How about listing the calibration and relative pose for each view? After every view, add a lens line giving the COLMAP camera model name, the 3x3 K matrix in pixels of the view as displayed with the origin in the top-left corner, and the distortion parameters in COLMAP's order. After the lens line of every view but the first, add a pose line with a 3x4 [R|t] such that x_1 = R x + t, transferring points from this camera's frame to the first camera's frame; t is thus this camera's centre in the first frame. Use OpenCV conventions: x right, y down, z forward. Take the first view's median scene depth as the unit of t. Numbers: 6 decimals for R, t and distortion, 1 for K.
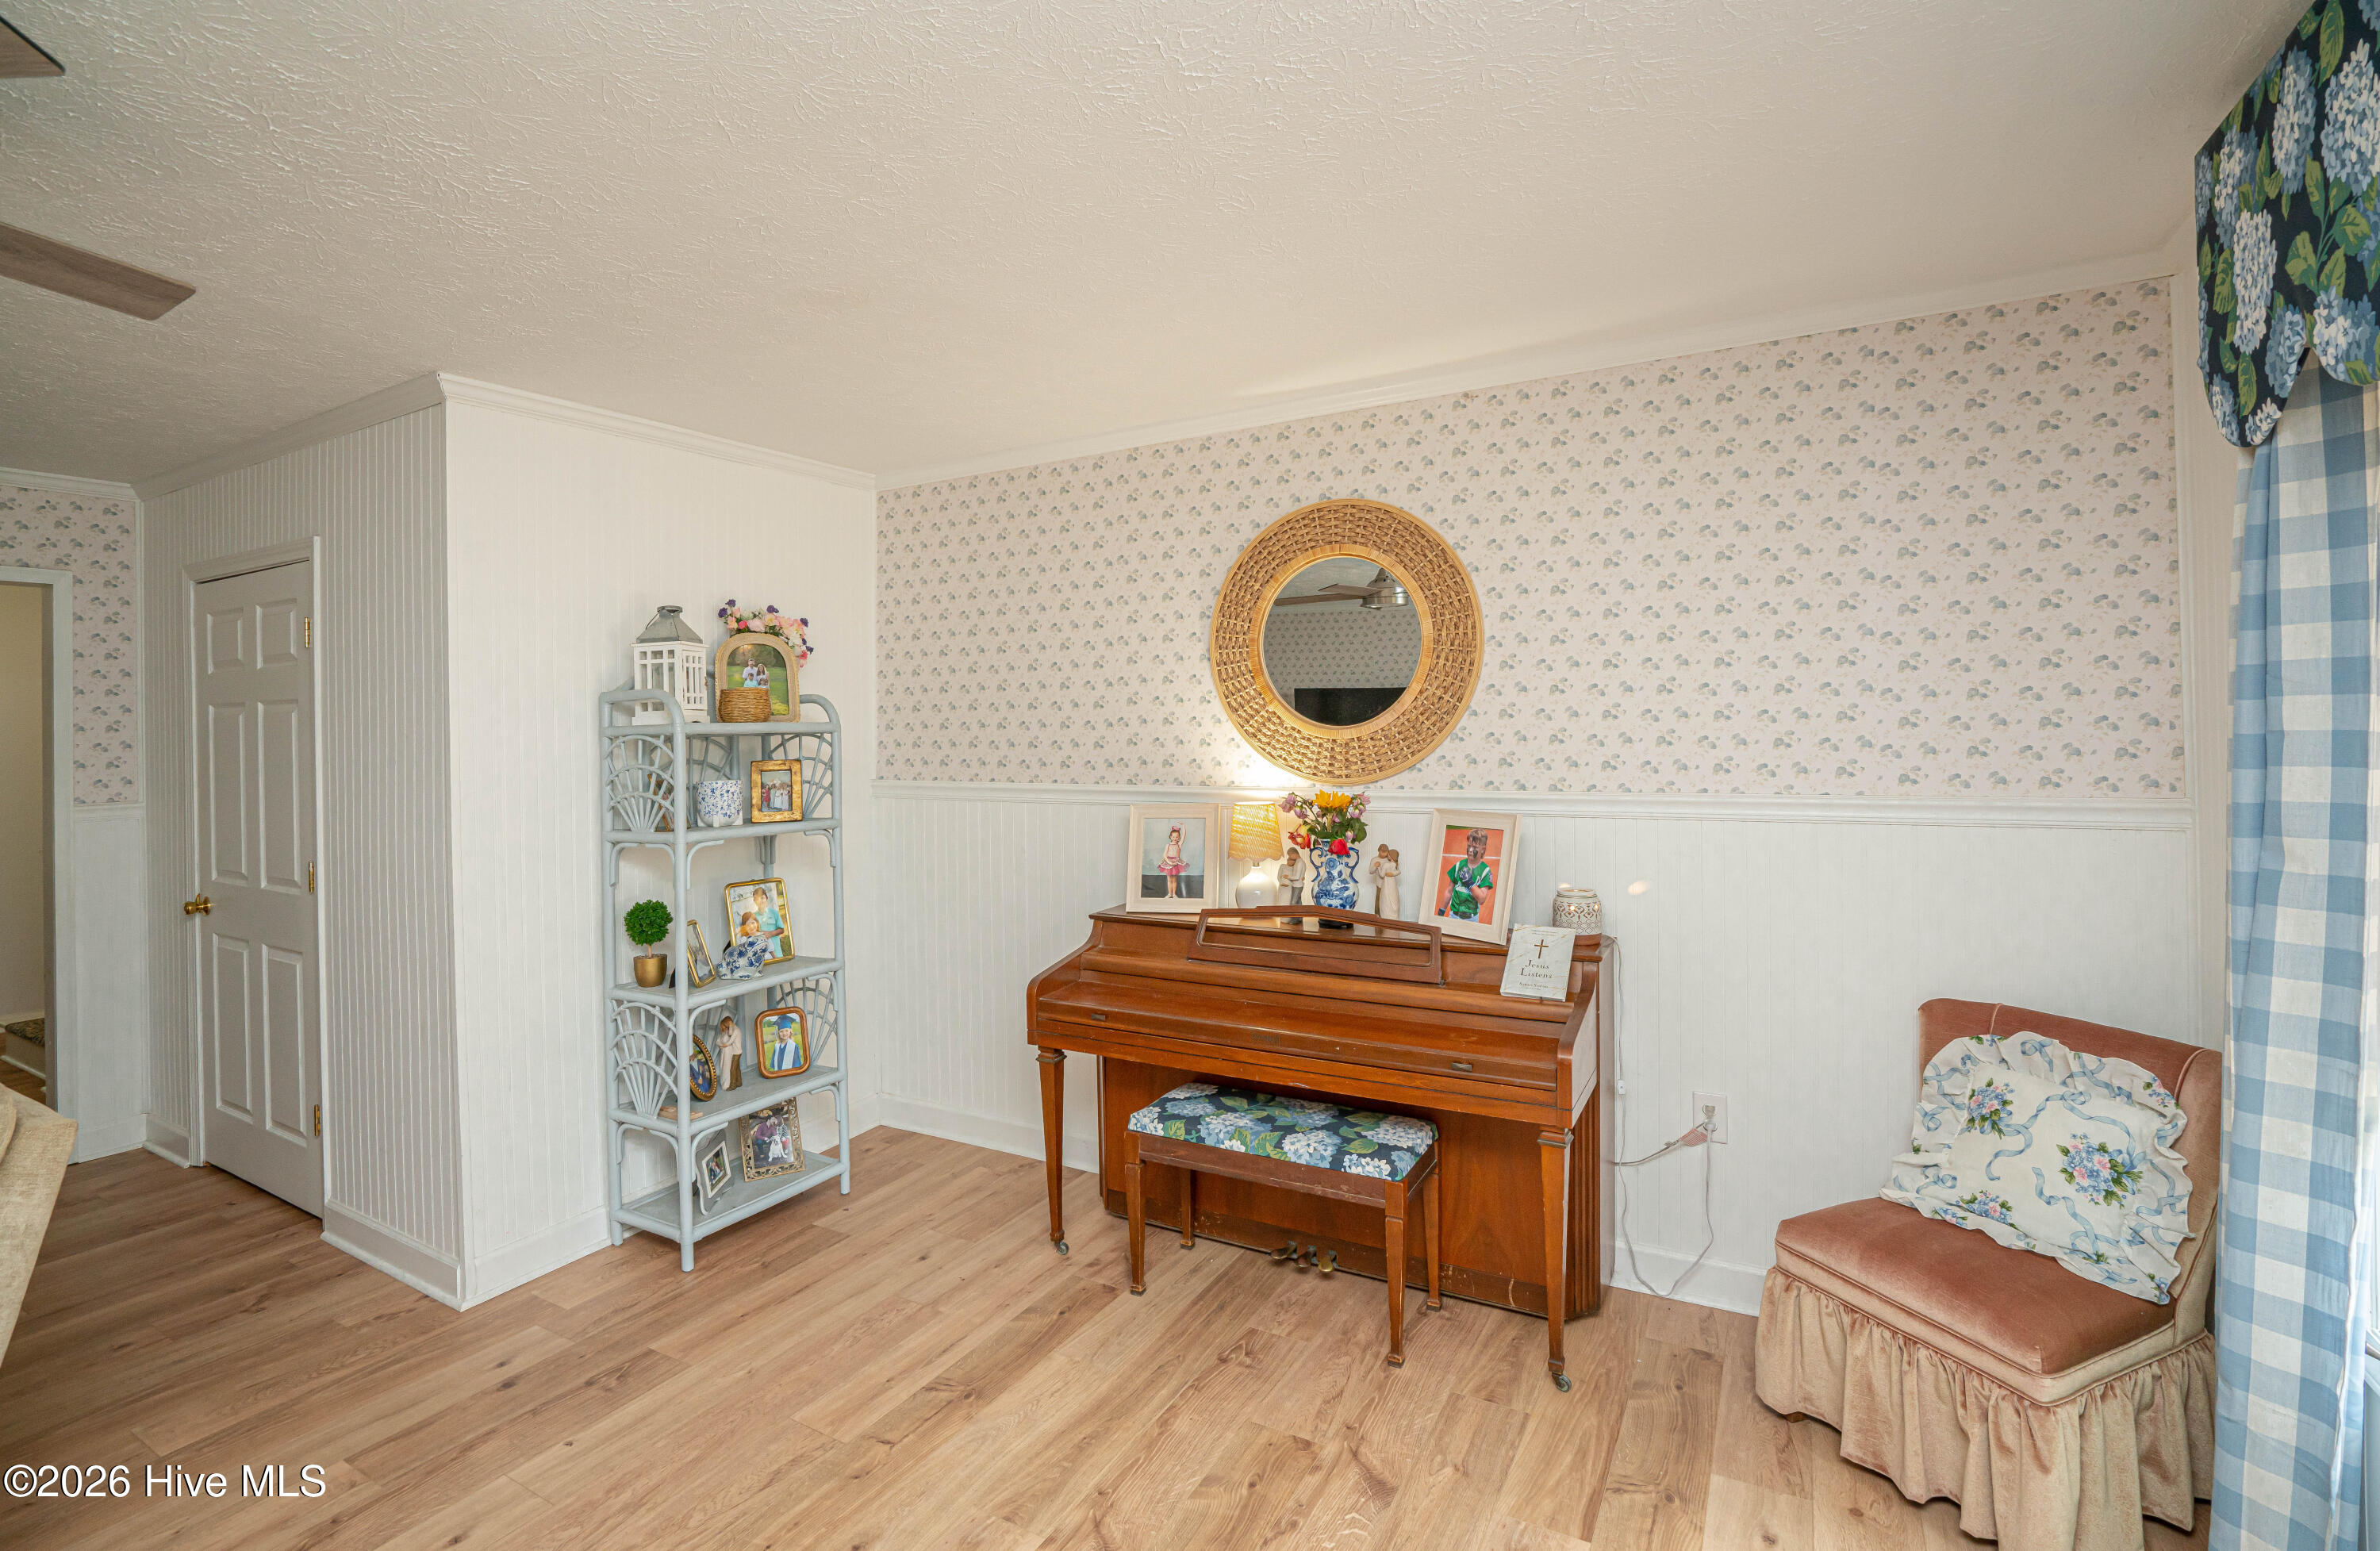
lens RADIAL K [[1125.2, 0, 1161.4], [0, 1125.2, 694.0], [0, 0, 1]] dist [-0.047396, 0.013418]
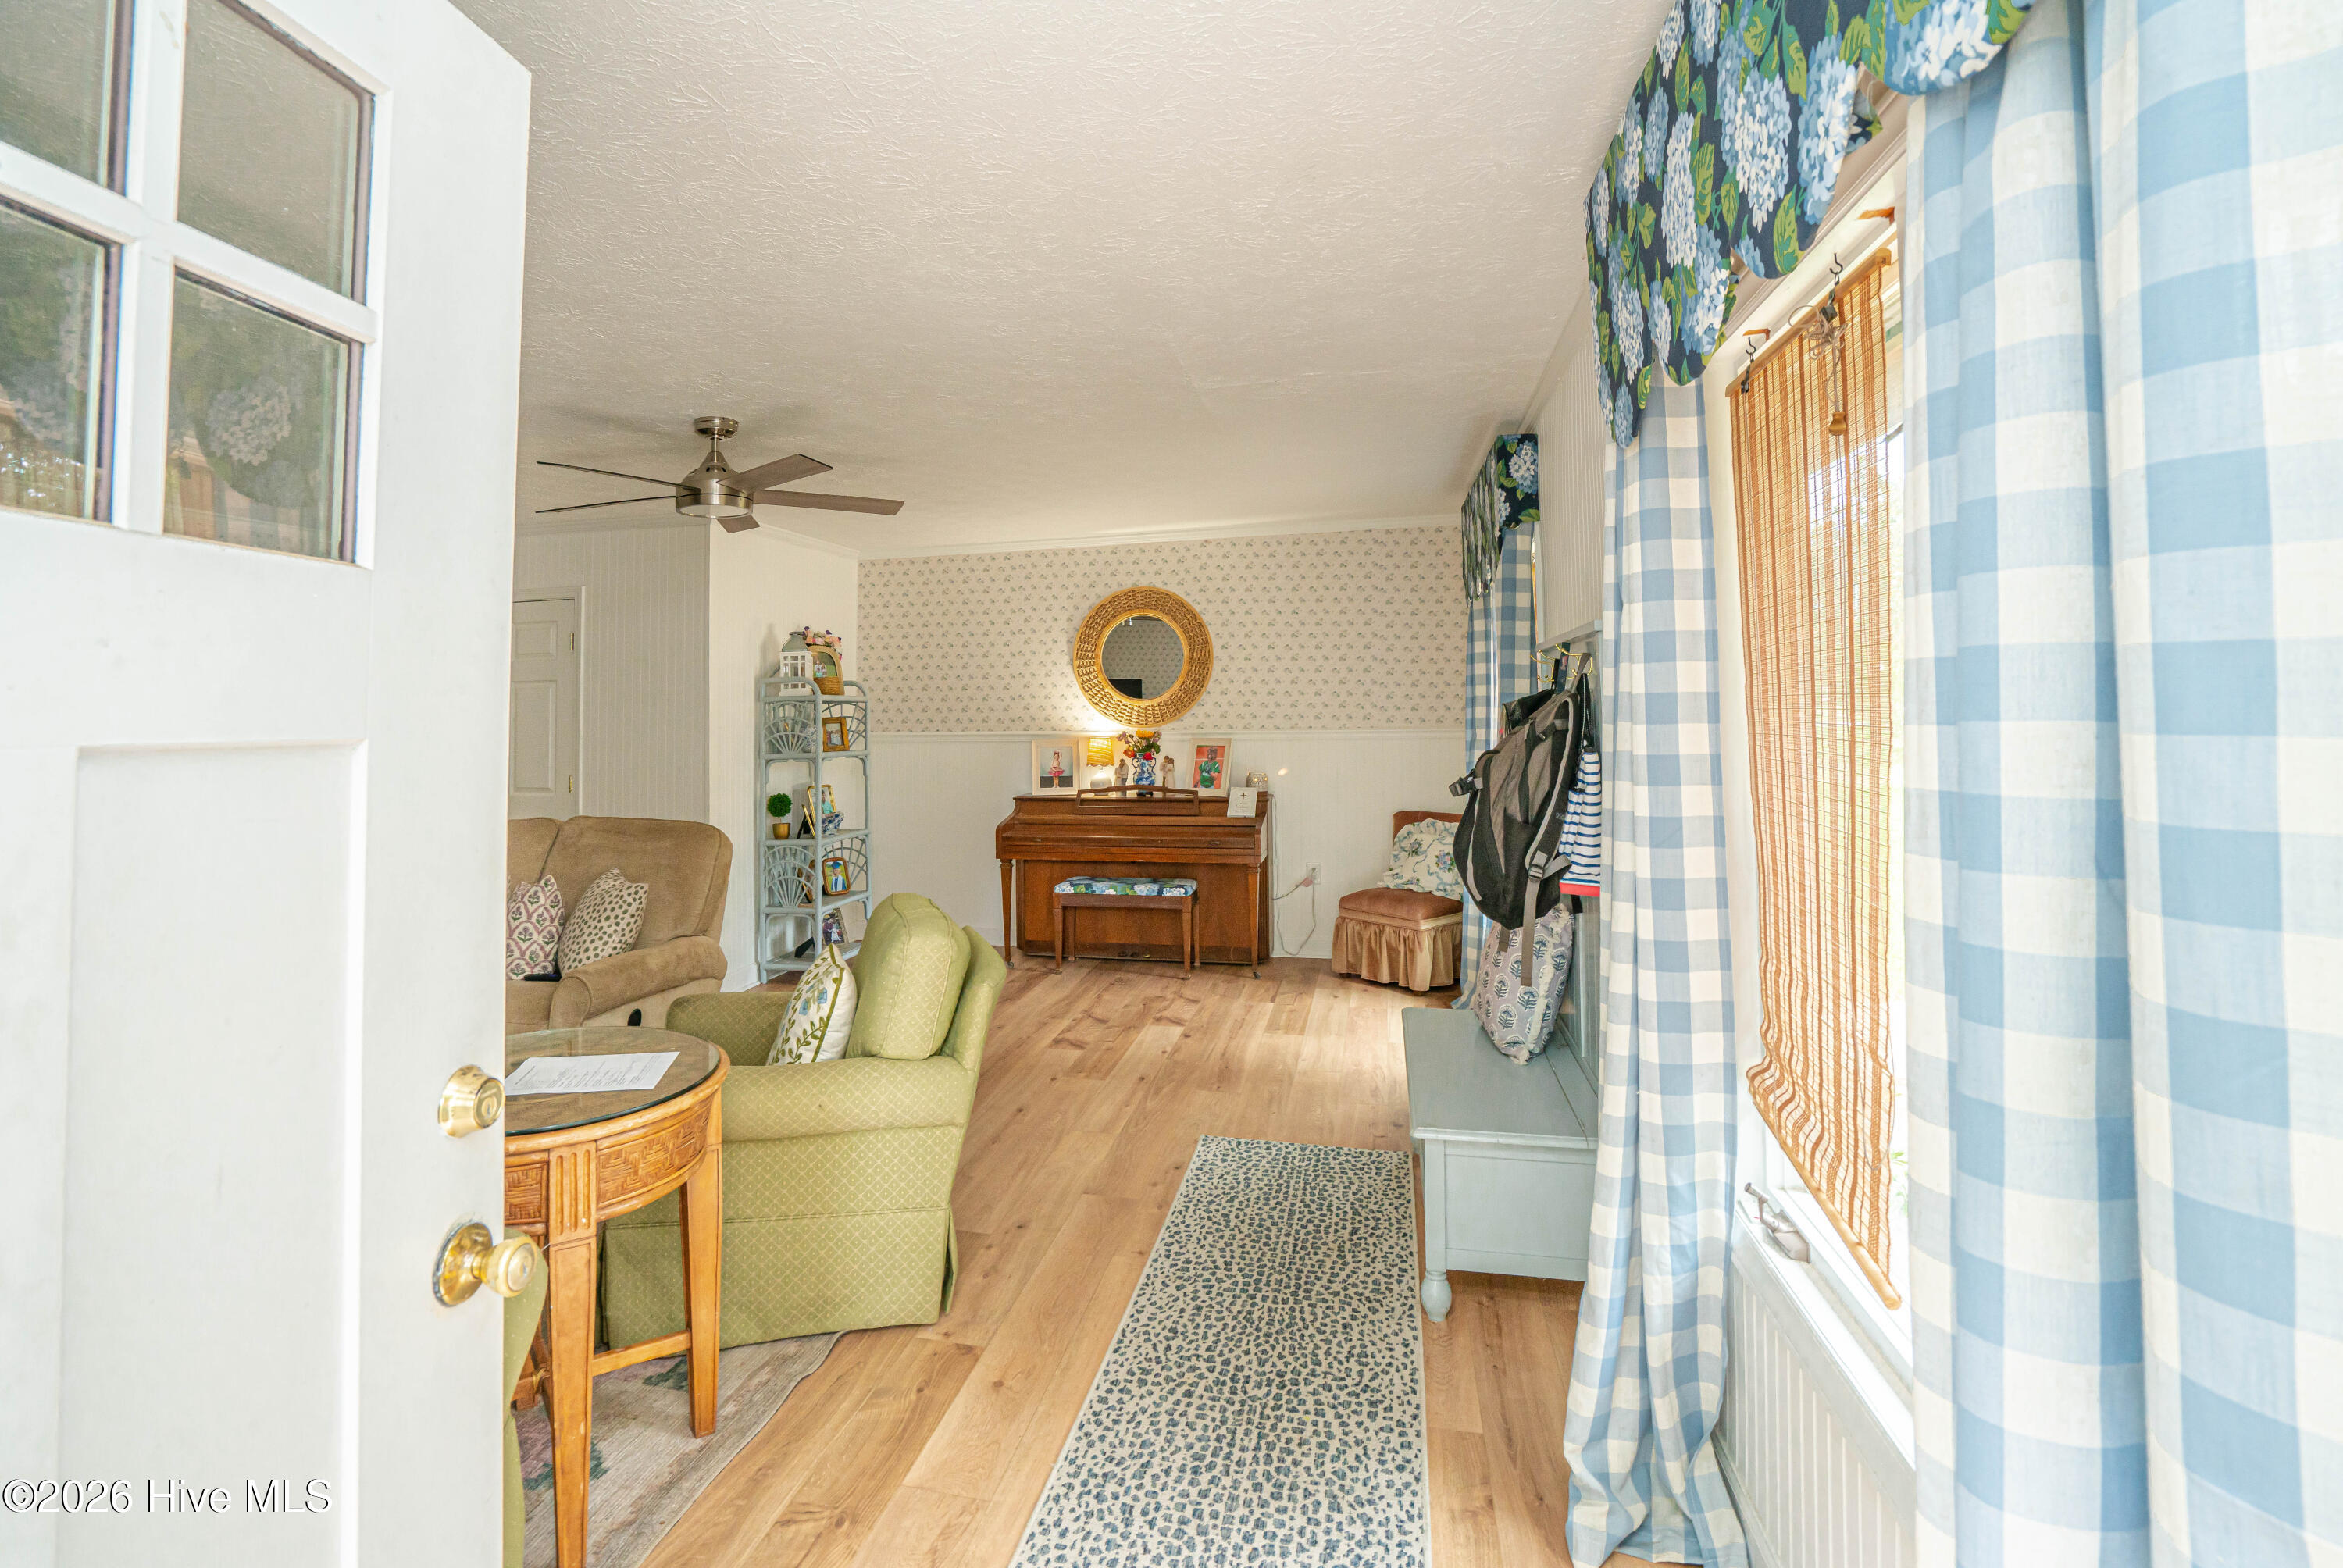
lens RADIAL K [[1128.9, 0, 1099.0], [0, 1128.9, 641.8], [0, 0, 1]] dist [-0.062458, 0.000157]
pose [[0.961584, 0.019691, 0.273804, -0.485749], [-0.008656, 0.999103, -0.041453, 0.010736], [-0.274375, 0.037490, 0.960892, -0.952027]]
